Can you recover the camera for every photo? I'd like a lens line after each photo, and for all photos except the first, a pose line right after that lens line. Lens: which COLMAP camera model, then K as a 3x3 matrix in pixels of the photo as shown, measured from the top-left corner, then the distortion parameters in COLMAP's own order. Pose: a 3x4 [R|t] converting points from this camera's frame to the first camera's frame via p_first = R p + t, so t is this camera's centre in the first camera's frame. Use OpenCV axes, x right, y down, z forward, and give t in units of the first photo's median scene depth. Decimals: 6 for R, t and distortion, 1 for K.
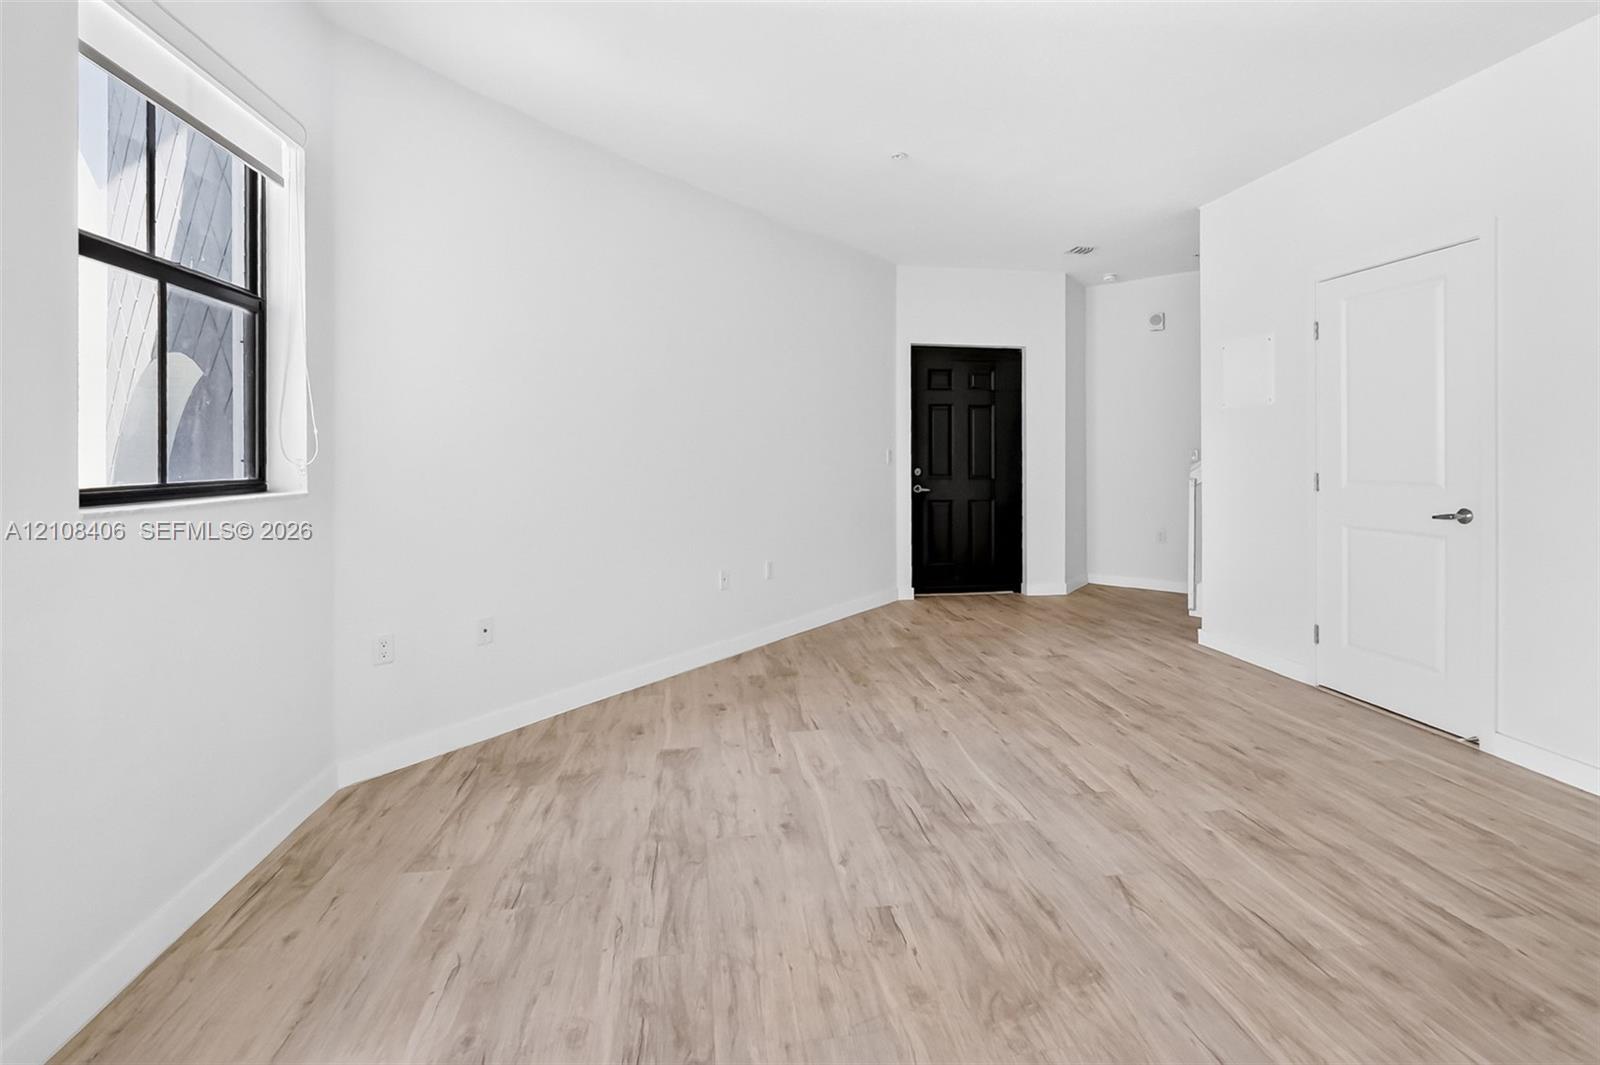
lens RADIAL K [[722.6, 0, 815.6], [0, 722.6, 450.7], [0, 0, 1]] dist [-0.001919, 0.000287]
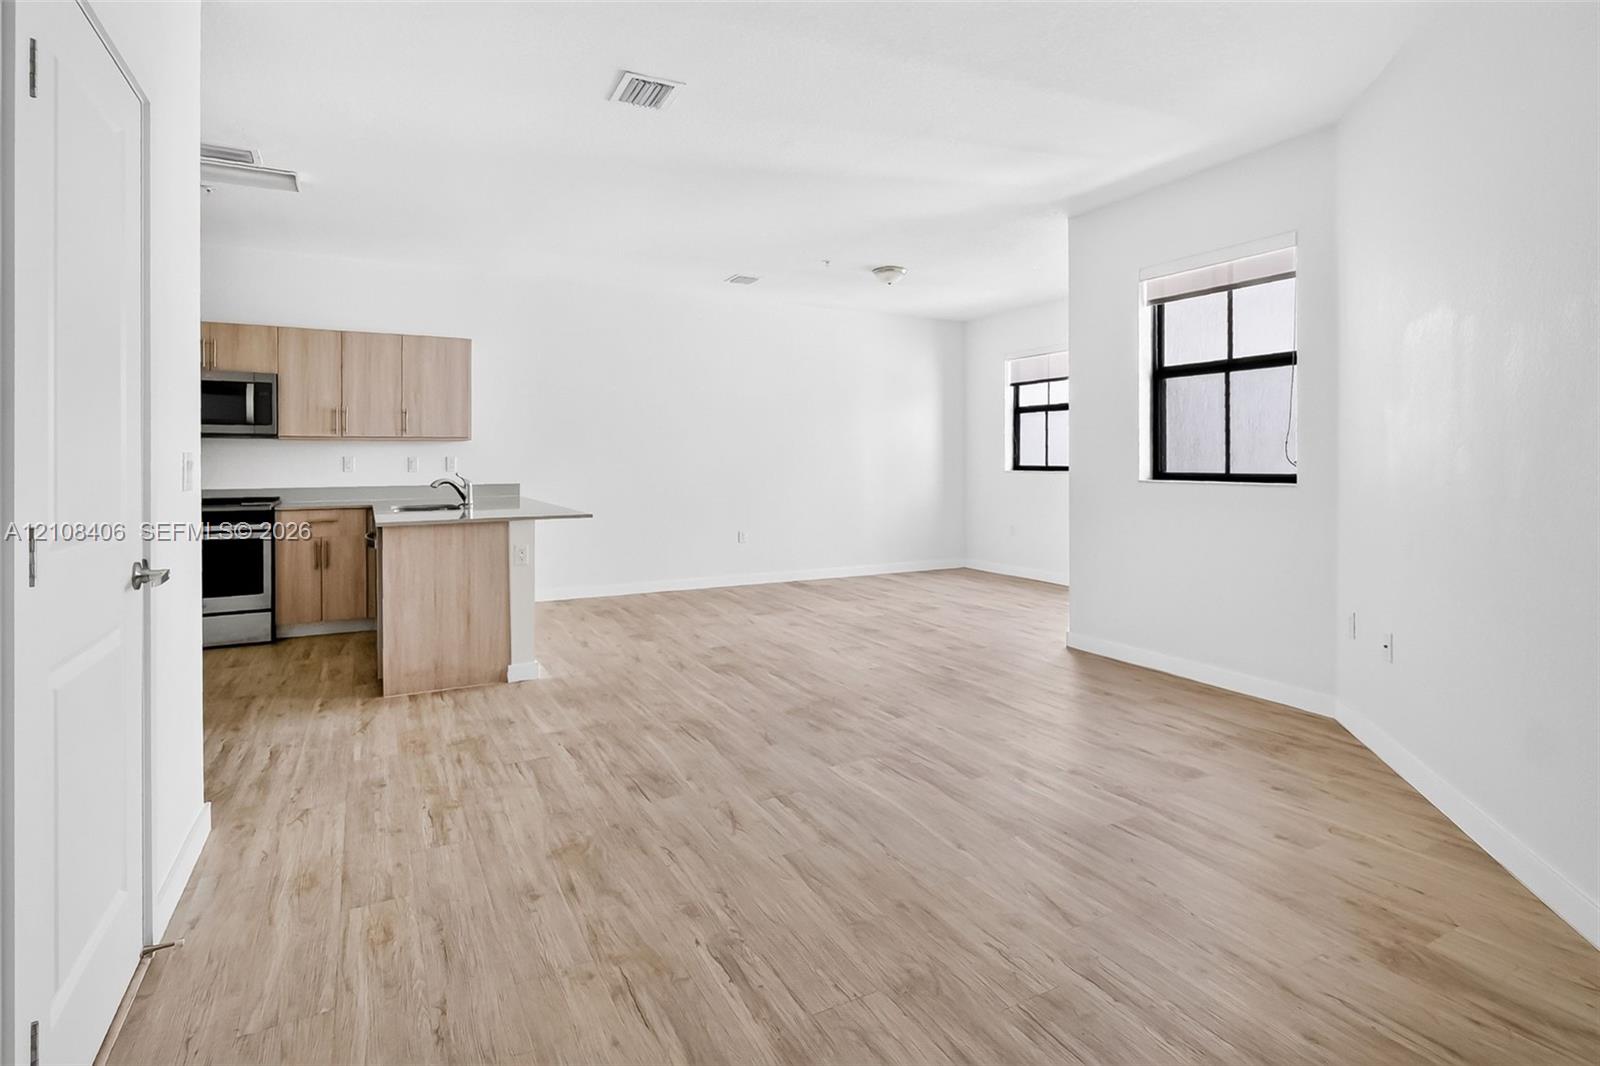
lens RADIAL K [[827.2, 0, 806.3], [0, 827.2, 466.5], [0, 0, 1]] dist [0.004147, 0.000437]
pose [[-0.944024, 0.007737, -0.329786, 0.715063], [0.005950, 0.999962, 0.006428, 0.003370], [0.329824, 0.004106, -0.944034, 2.076065]]
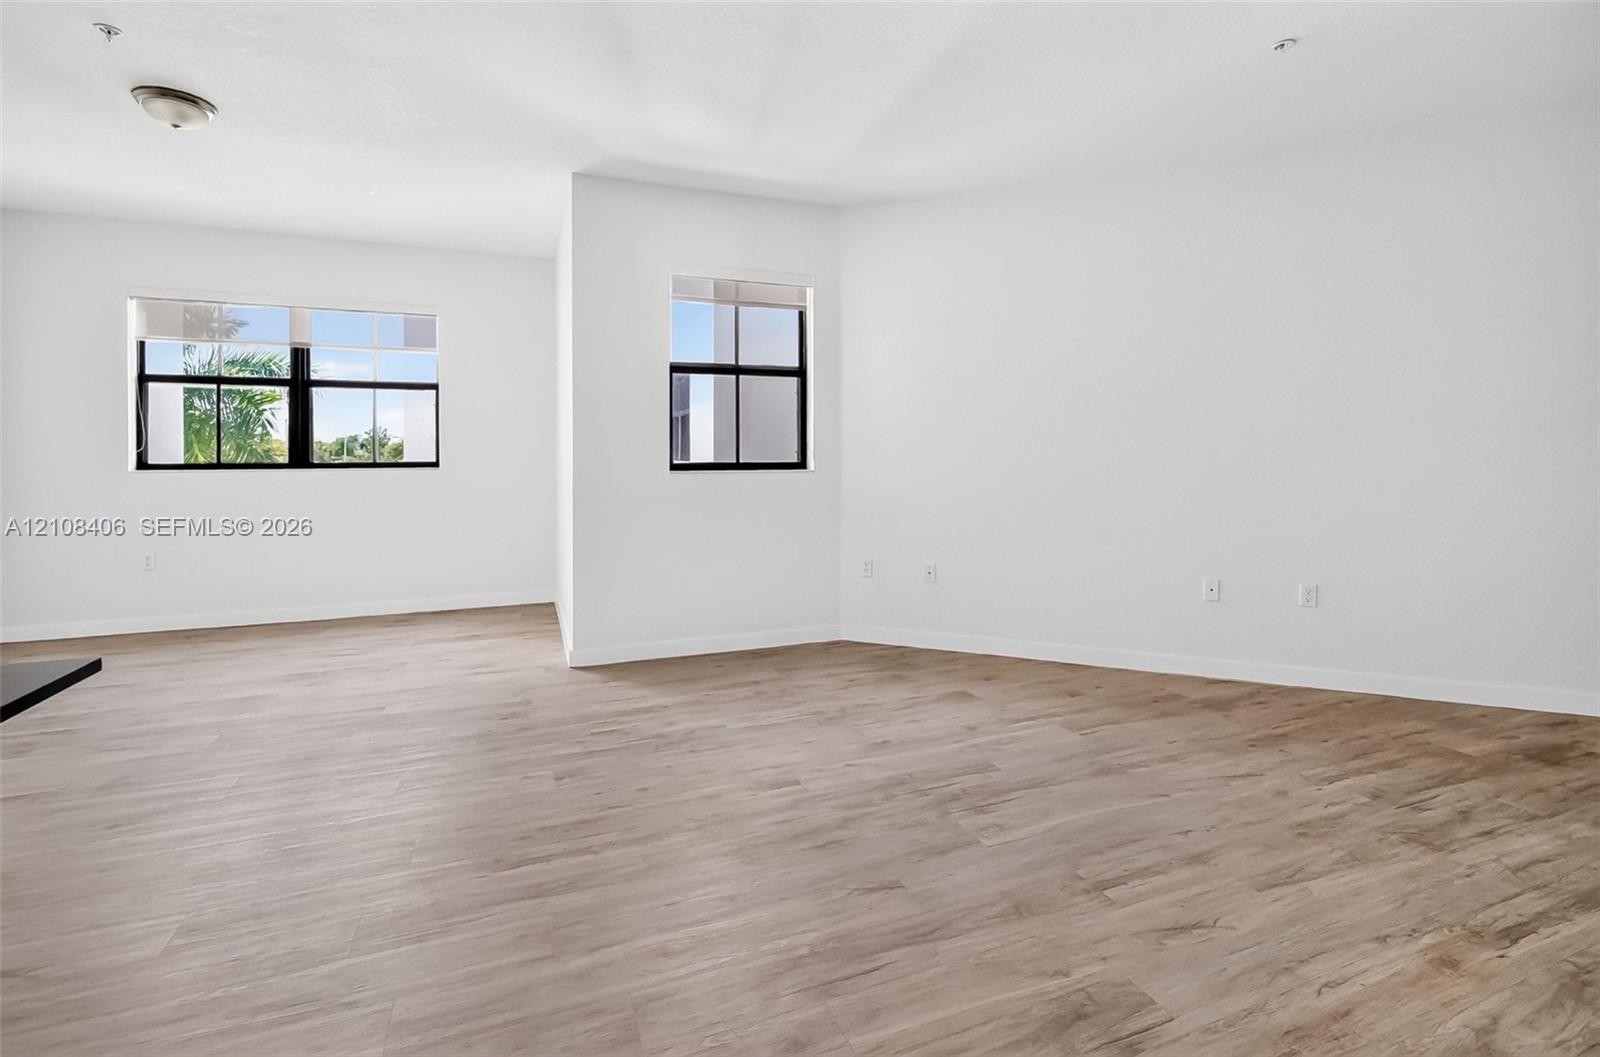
lens RADIAL K [[730.1, 0, 811.8], [0, 730.1, 441.7], [0, 0, 1]] dist [-0.004315, 0.000161]
pose [[0.228219, -0.012649, -0.973528, 1.060098], [0.006858, 0.999912, -0.011384, 0.004183], [0.973586, -0.004078, 0.228285, 0.521324]]
